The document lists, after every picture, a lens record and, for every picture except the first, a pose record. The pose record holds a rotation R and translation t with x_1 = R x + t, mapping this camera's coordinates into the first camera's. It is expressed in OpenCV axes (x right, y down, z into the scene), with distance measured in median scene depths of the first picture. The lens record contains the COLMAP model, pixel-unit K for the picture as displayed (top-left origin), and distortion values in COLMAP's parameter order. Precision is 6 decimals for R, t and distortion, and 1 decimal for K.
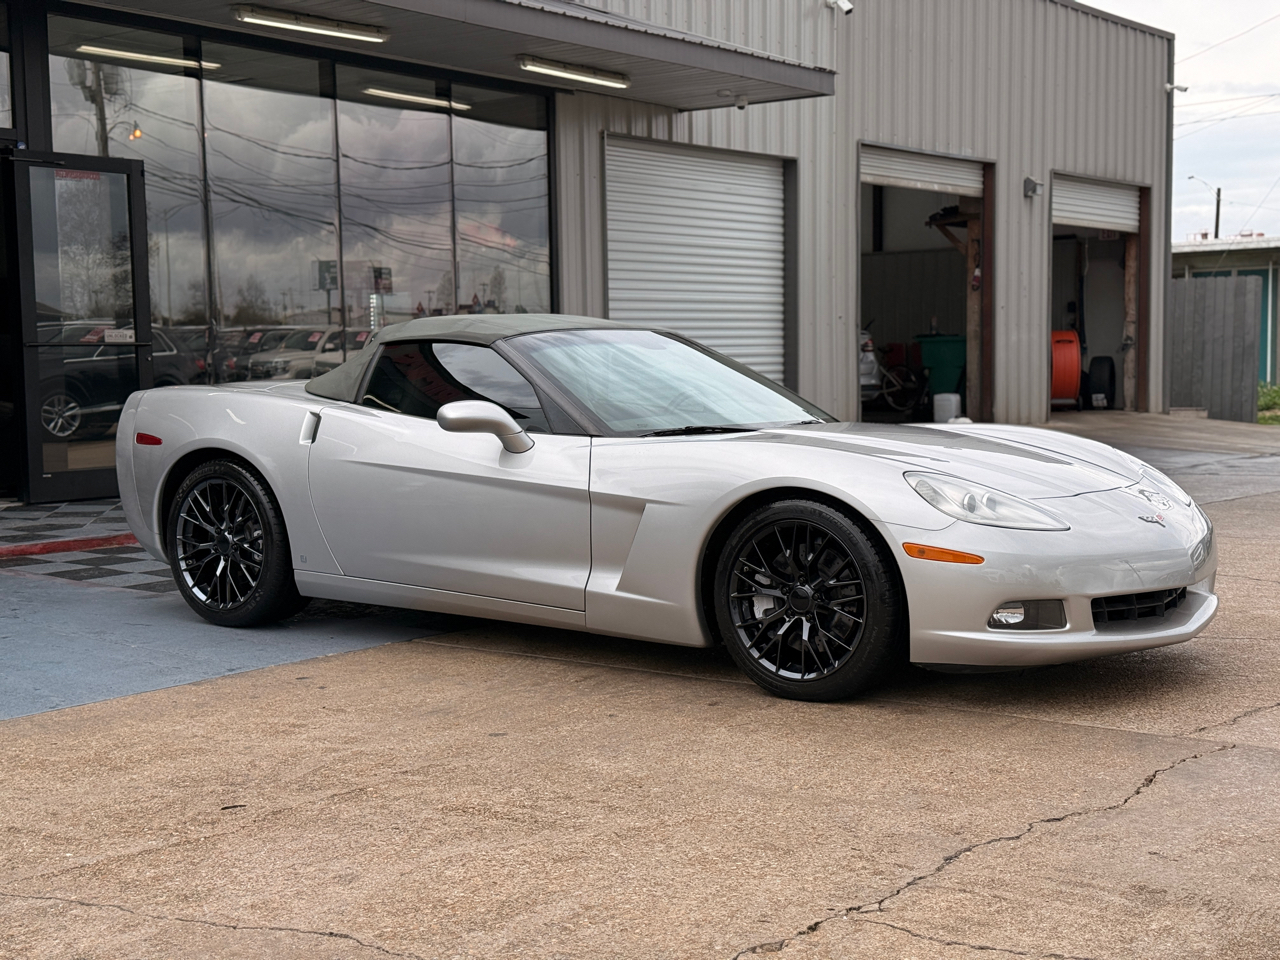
lens RADIAL K [[1810.6, 0, 610.4], [0, 1810.6, 464.4], [0, 0, 1]] dist [0.207738, -0.467620]
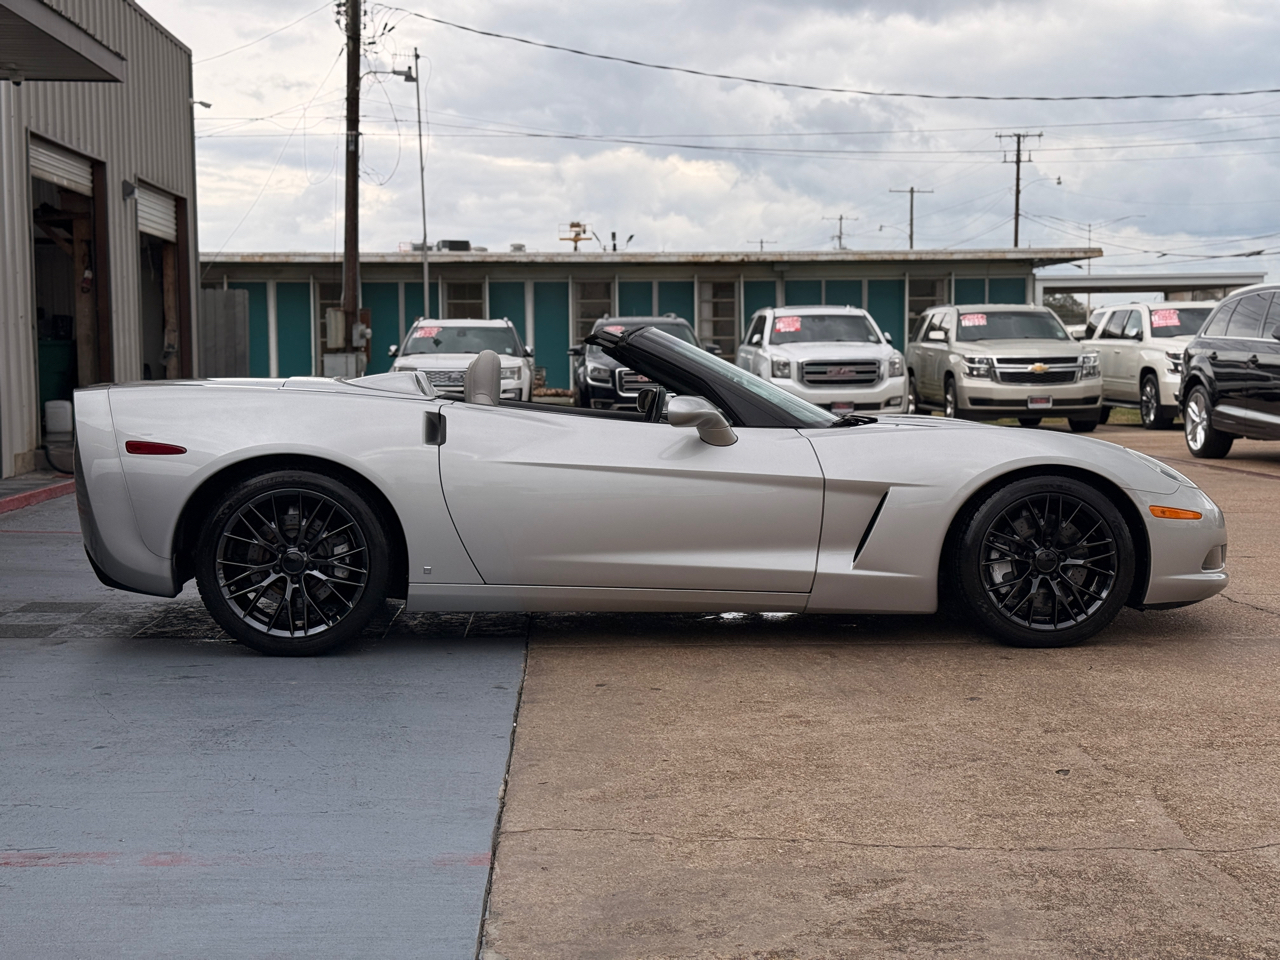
lens RADIAL K [[1821.5, 0, 640.0], [0, 1821.5, 480.0], [0, 0, 1]] dist [0.215314, -0.483972]
pose [[0.749107, -0.036428, 0.661446, -0.770687], [0.035186, 0.999265, 0.015183, -0.004302], [-0.661514, 0.011900, 0.749839, 0.256872]]
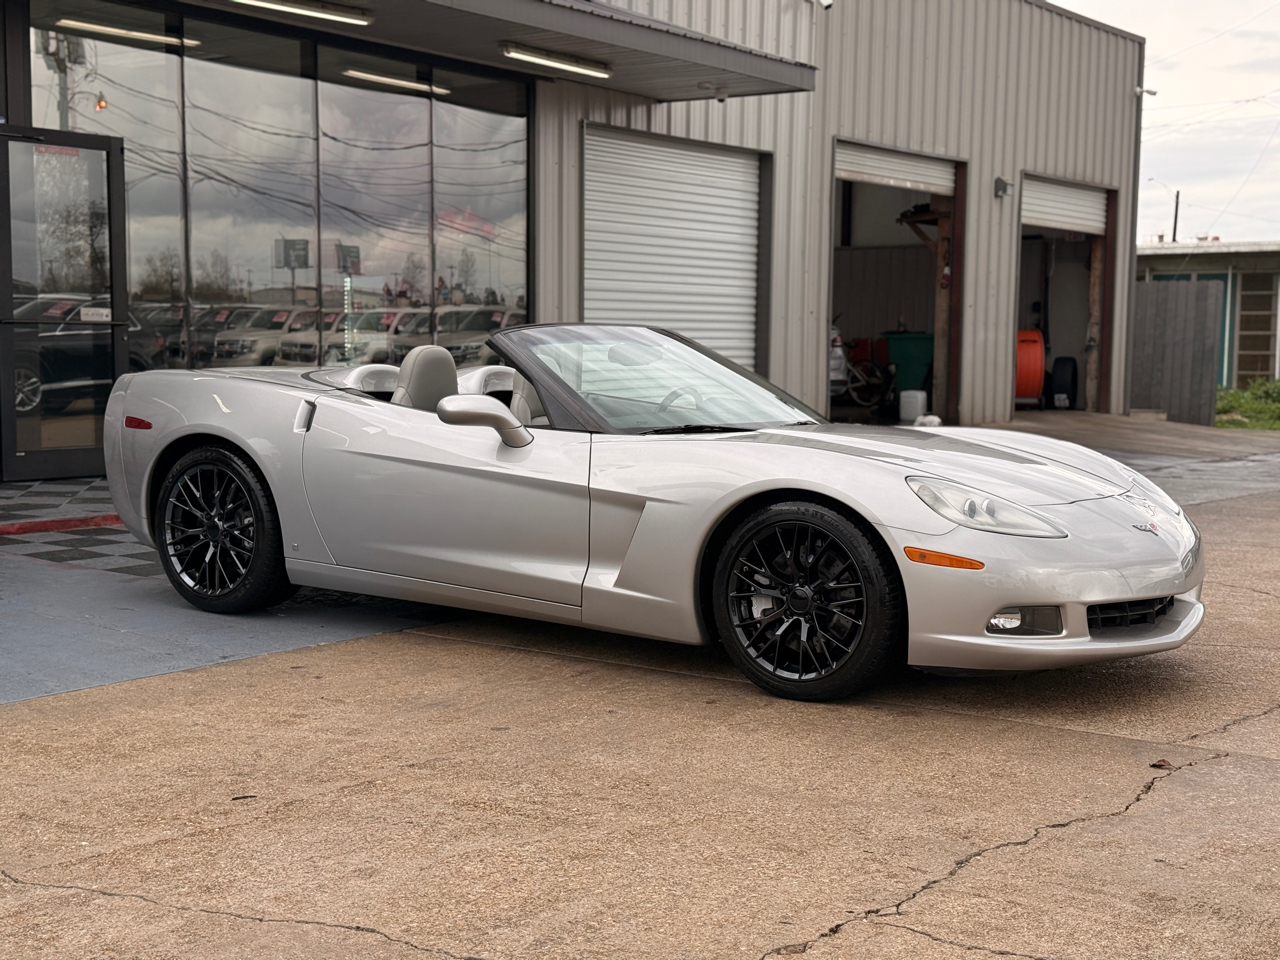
lens RADIAL K [[1813.9, 0, 617.2], [0, 1813.9, 476.9], [0, 0, 1]] dist [0.209439, -0.475798]
pose [[0.999294, 0.022975, 0.029717, -0.025029], [-0.023401, 0.999627, 0.014057, -0.005370], [-0.029383, -0.014743, 0.999460, -0.005560]]
